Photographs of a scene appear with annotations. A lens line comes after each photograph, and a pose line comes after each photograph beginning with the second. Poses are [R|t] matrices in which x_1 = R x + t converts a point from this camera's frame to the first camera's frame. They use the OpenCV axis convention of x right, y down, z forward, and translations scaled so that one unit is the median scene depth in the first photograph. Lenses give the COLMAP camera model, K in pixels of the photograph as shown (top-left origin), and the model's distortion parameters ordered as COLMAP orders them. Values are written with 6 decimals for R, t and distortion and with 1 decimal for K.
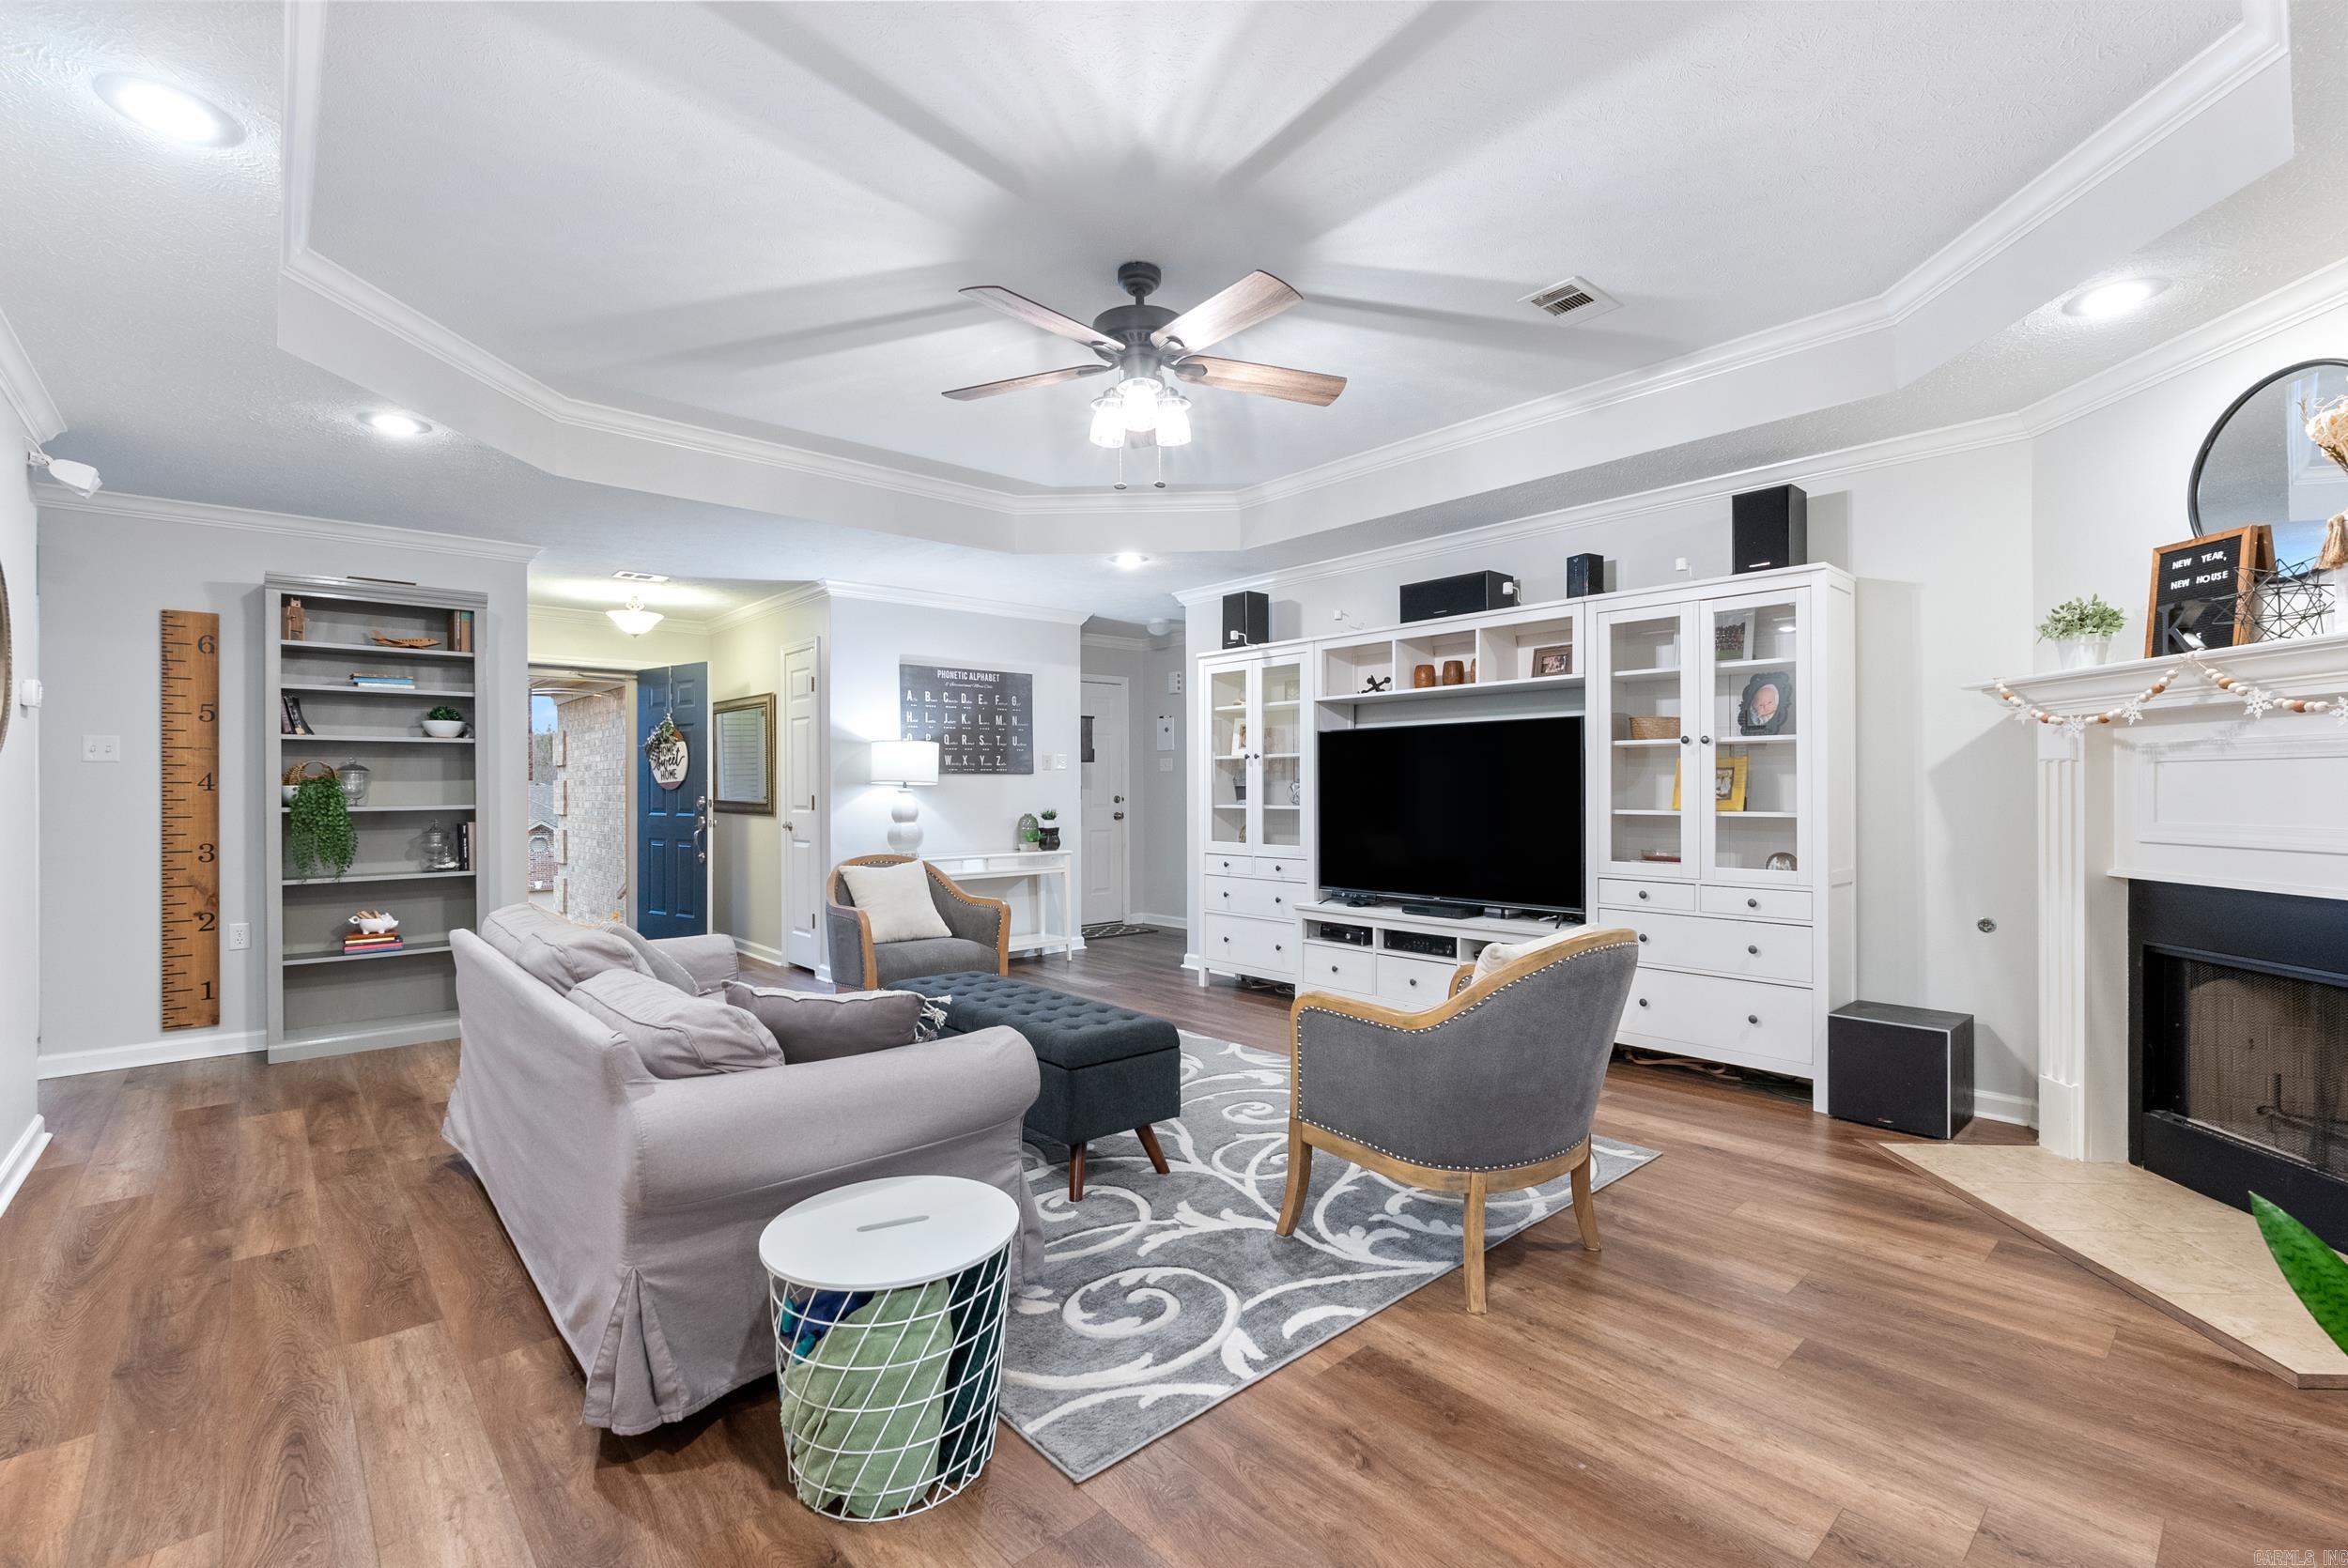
lens RADIAL K [[1038.8, 0, 1178.6], [0, 1038.8, 791.8], [0, 0, 1]] dist [-0.008654, 0.001760]
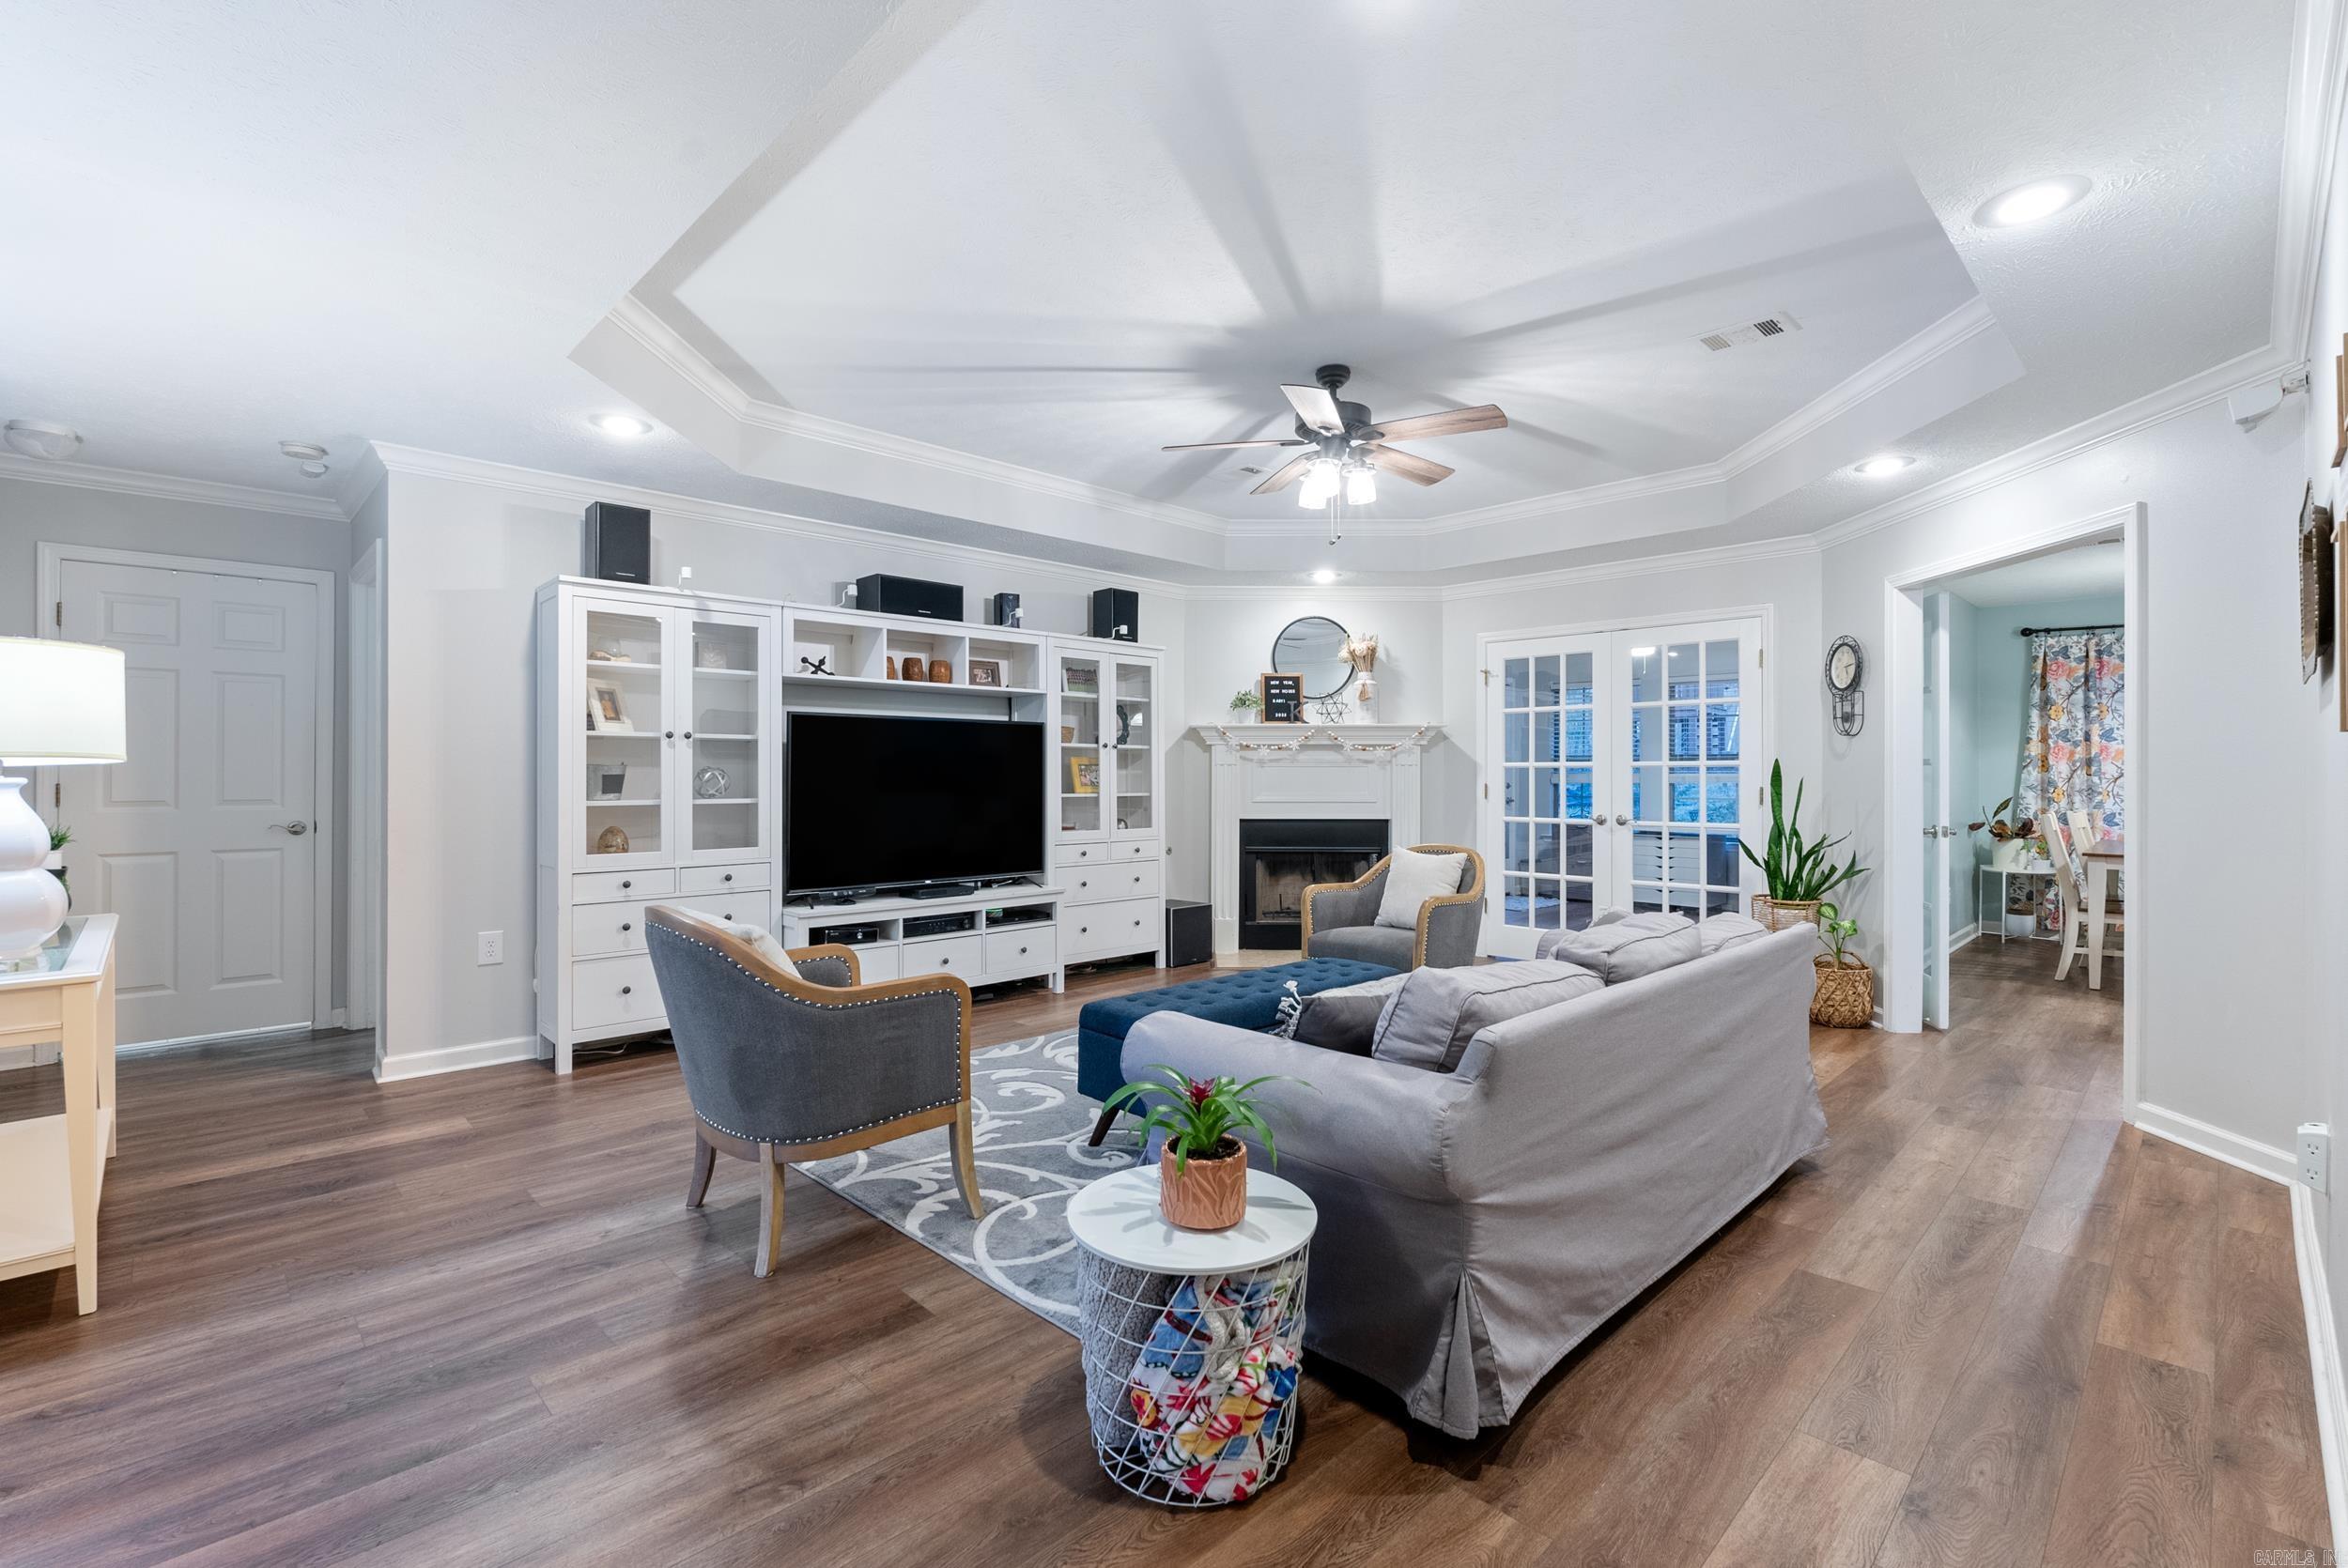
lens RADIAL K [[1038.8, 0, 1181.8], [0, 1038.8, 778.3], [0, 0, 1]] dist [-0.008654, 0.001760]
pose [[-0.047002, 0.002007, 0.998893, -0.839439], [0.003759, 0.999991, -0.001832, -0.000193], [-0.998888, 0.003669, -0.047009, 0.806470]]
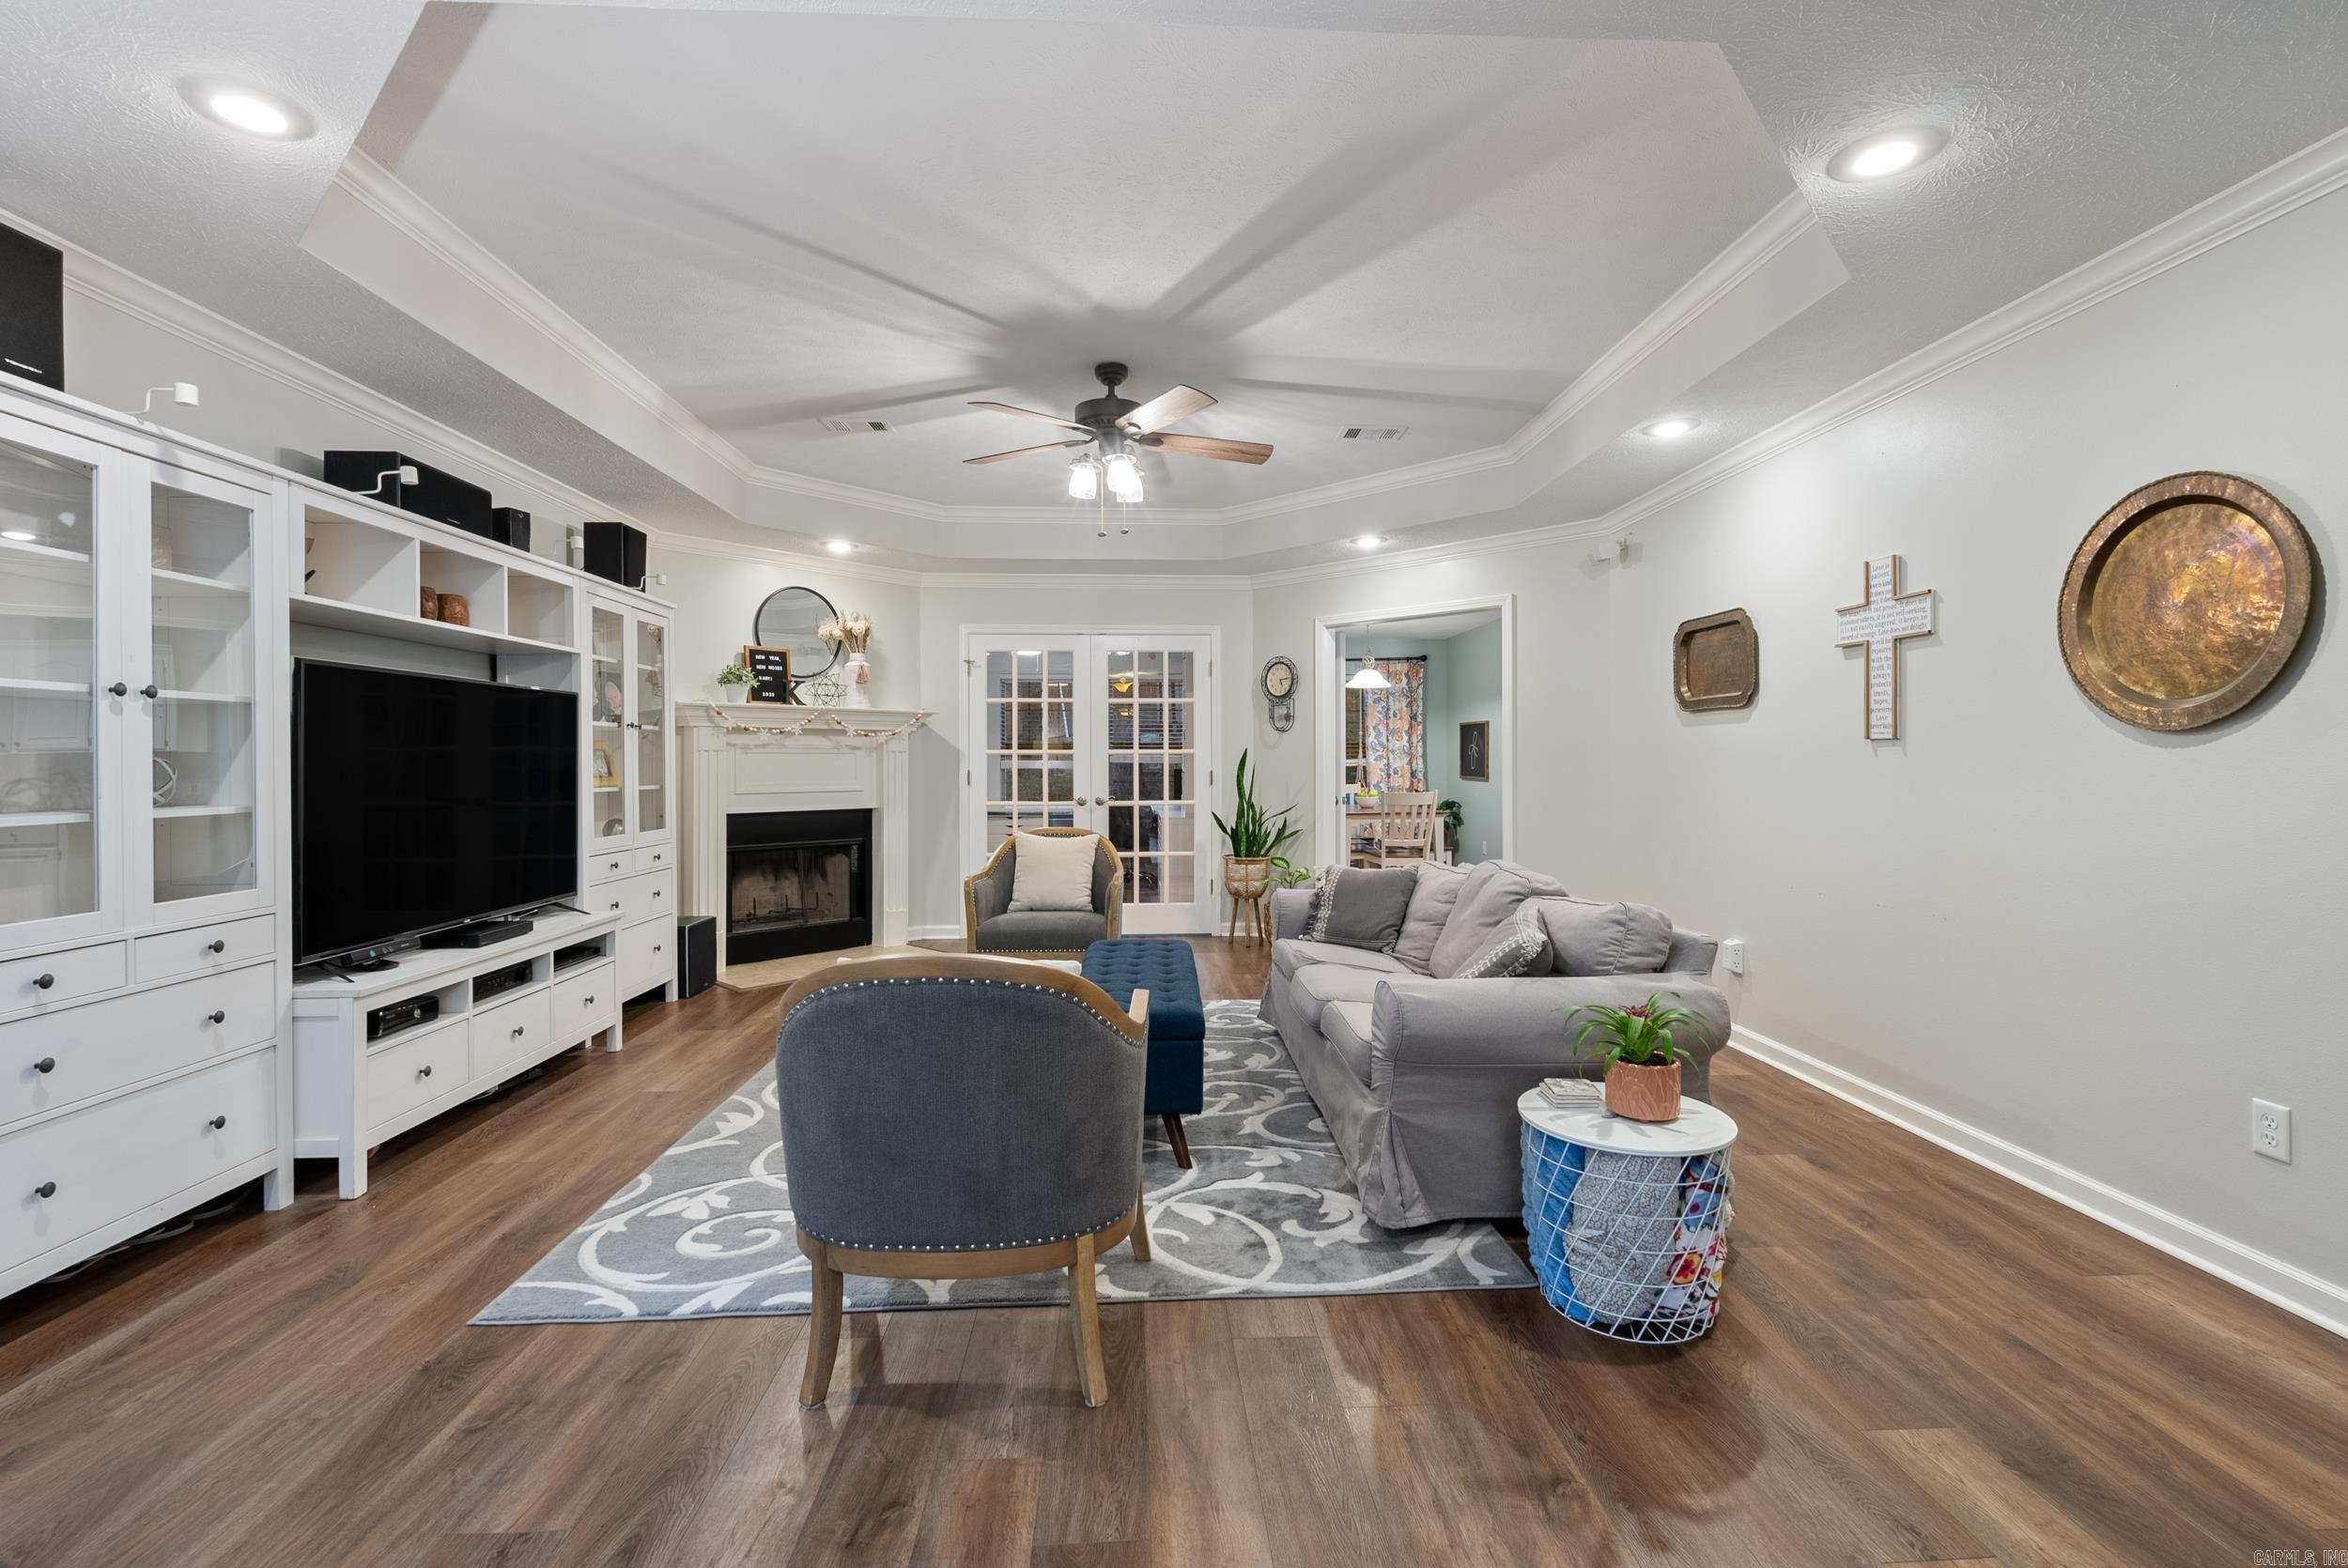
lens RADIAL K [[1038.8, 0, 1185.4], [0, 1038.8, 767.5], [0, 0, 1]] dist [-0.008654, 0.001760]
pose [[-0.779560, 0.003226, 0.626320, -0.599600], [0.008888, 0.999943, 0.005912, -0.003647], [-0.626265, 0.010175, -0.779544, 1.270752]]
